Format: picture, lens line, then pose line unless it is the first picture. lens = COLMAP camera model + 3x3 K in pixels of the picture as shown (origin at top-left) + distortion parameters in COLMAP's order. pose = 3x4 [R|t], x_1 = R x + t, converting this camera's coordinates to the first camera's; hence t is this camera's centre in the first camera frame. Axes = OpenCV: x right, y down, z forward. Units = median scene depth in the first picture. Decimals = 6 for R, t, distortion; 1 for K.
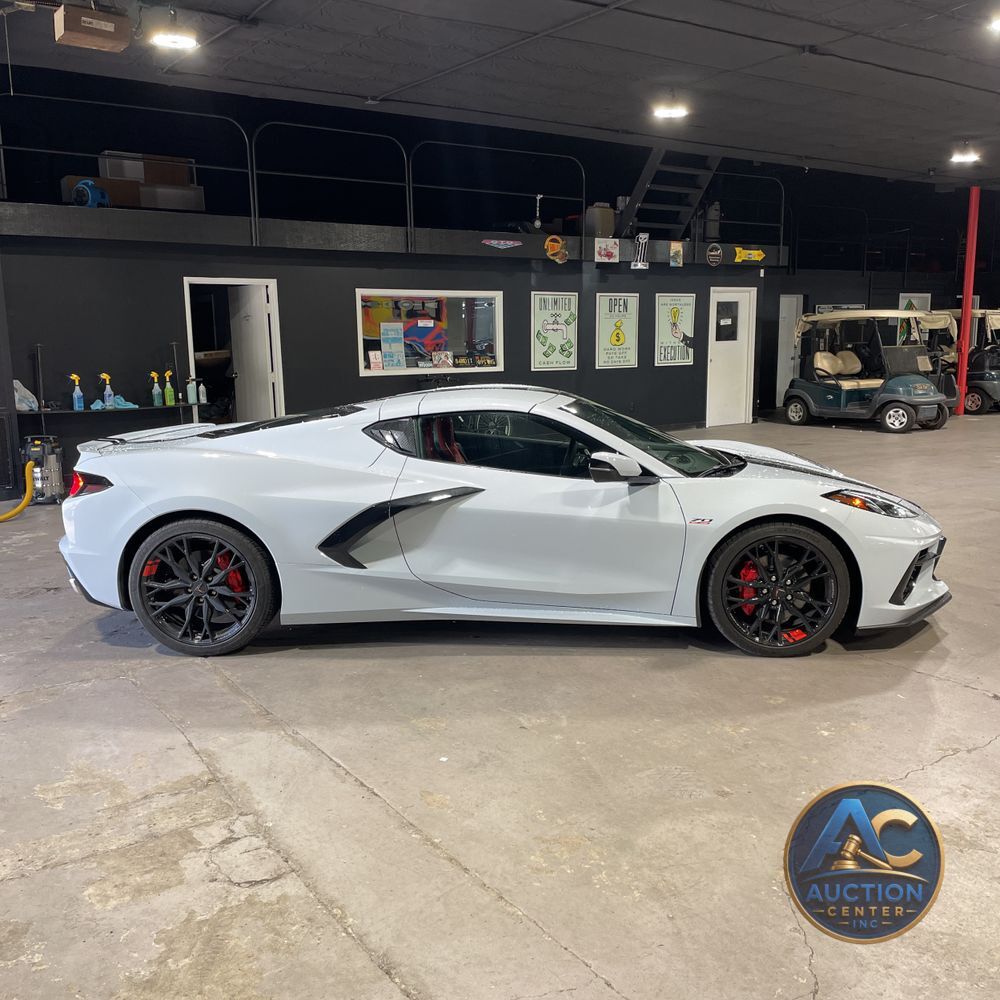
lens RADIAL K [[992.8, 0, 500.0], [0, 992.8, 500.0], [0, 0, 1]] dist [0.104007, -0.143410]
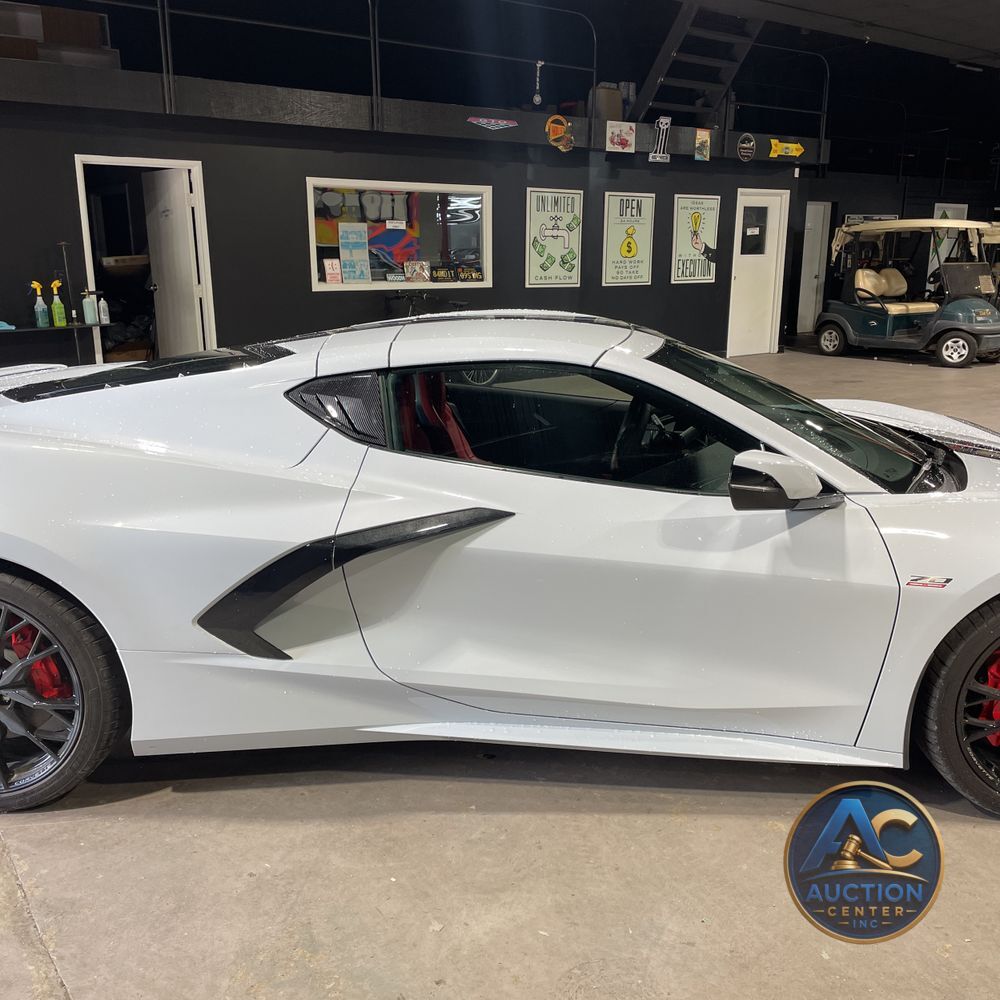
lens RADIAL K [[999.0, 0, 500.0], [0, 999.0, 500.0], [0, 0, 1]] dist [0.087946, -0.113566]
pose [[0.999477, 0.006938, 0.031581, -0.015143], [-0.009442, 0.996762, 0.079847, -0.022890], [-0.030925, -0.080104, 0.996307, 0.177175]]
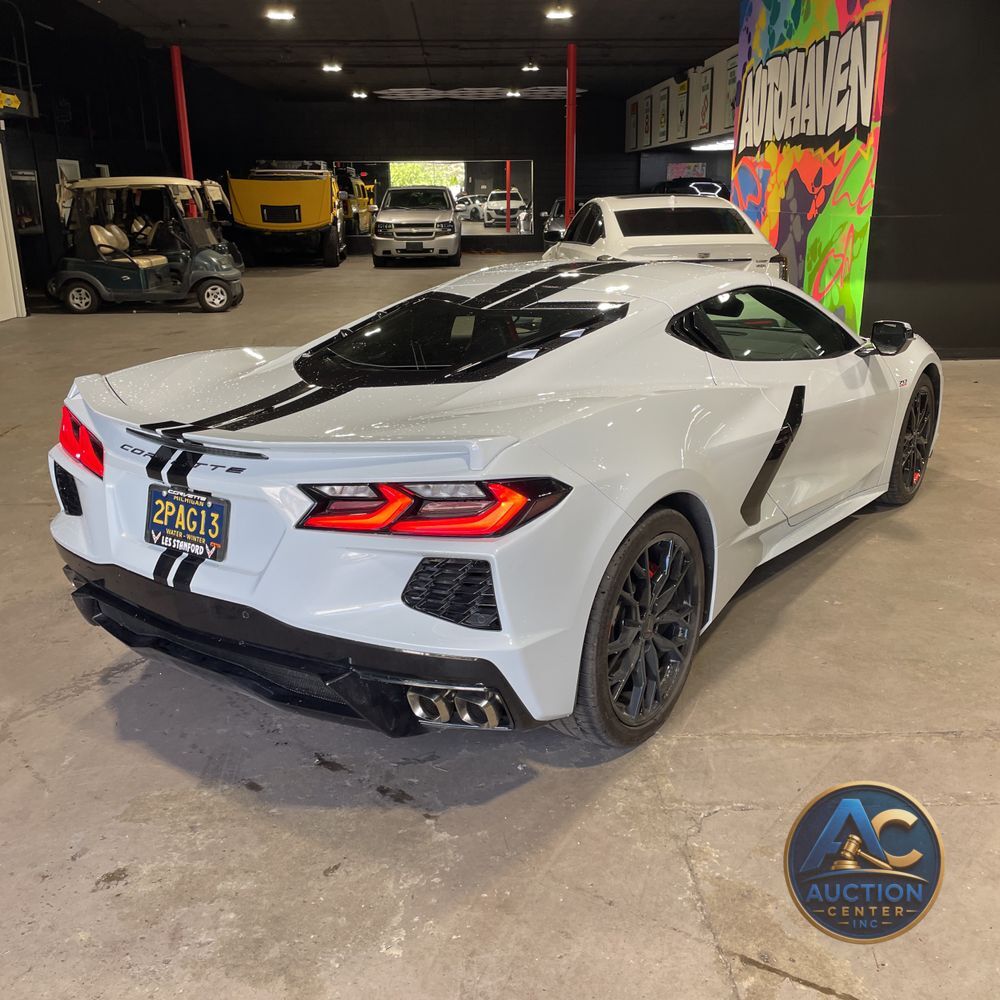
lens RADIAL K [[999.0, 0, 500.0], [0, 999.0, 500.0], [0, 0, 1]] dist [0.087946, -0.113566]
pose [[0.539445, -0.240185, 0.807038, -0.309896], [0.146793, 0.970602, 0.190744, -0.042063], [-0.829126, 0.015571, 0.558844, 0.286843]]
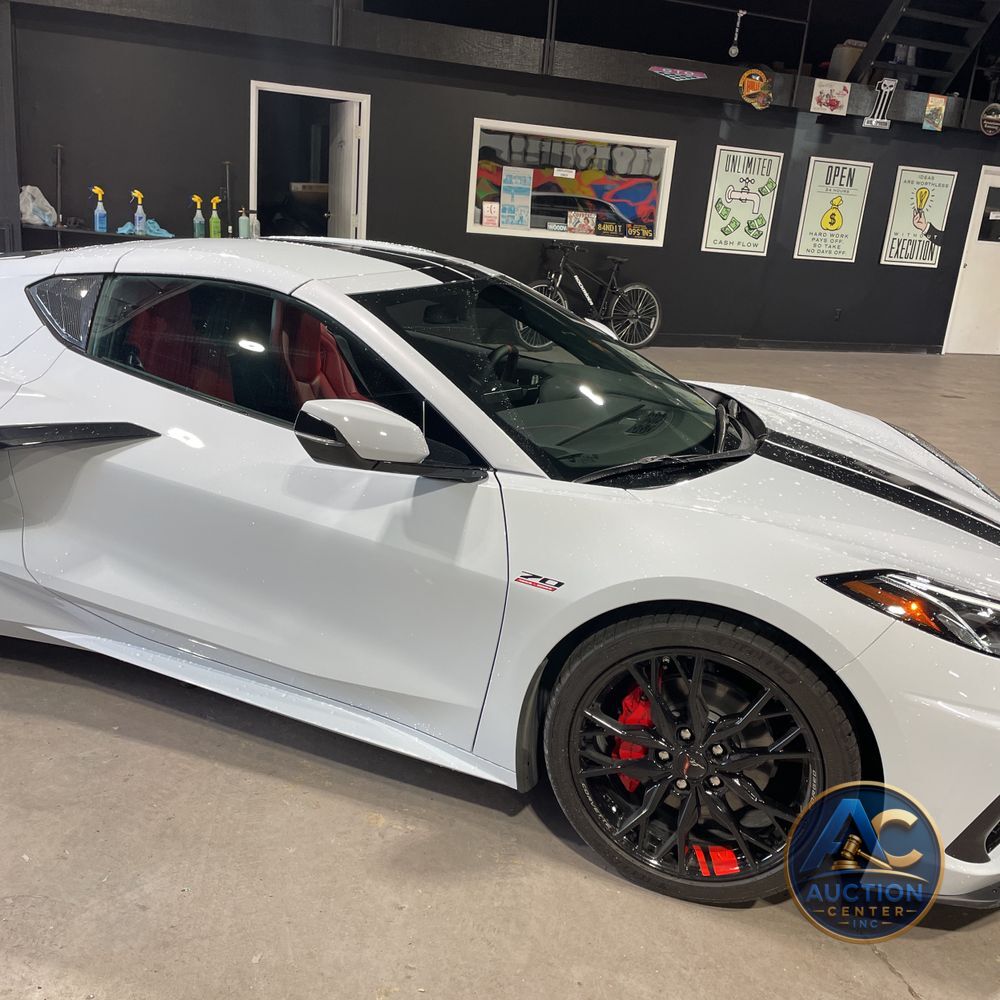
lens RADIAL K [[995.7, 0, 506.6], [0, 995.7, 476.5], [0, 0, 1]] dist [0.088737, -0.117989]
pose [[0.957451, 0.167561, -0.234969, 0.105644], [-0.143241, 0.982733, 0.117125, -0.028541], [0.250537, -0.078484, 0.964920, 0.206895]]
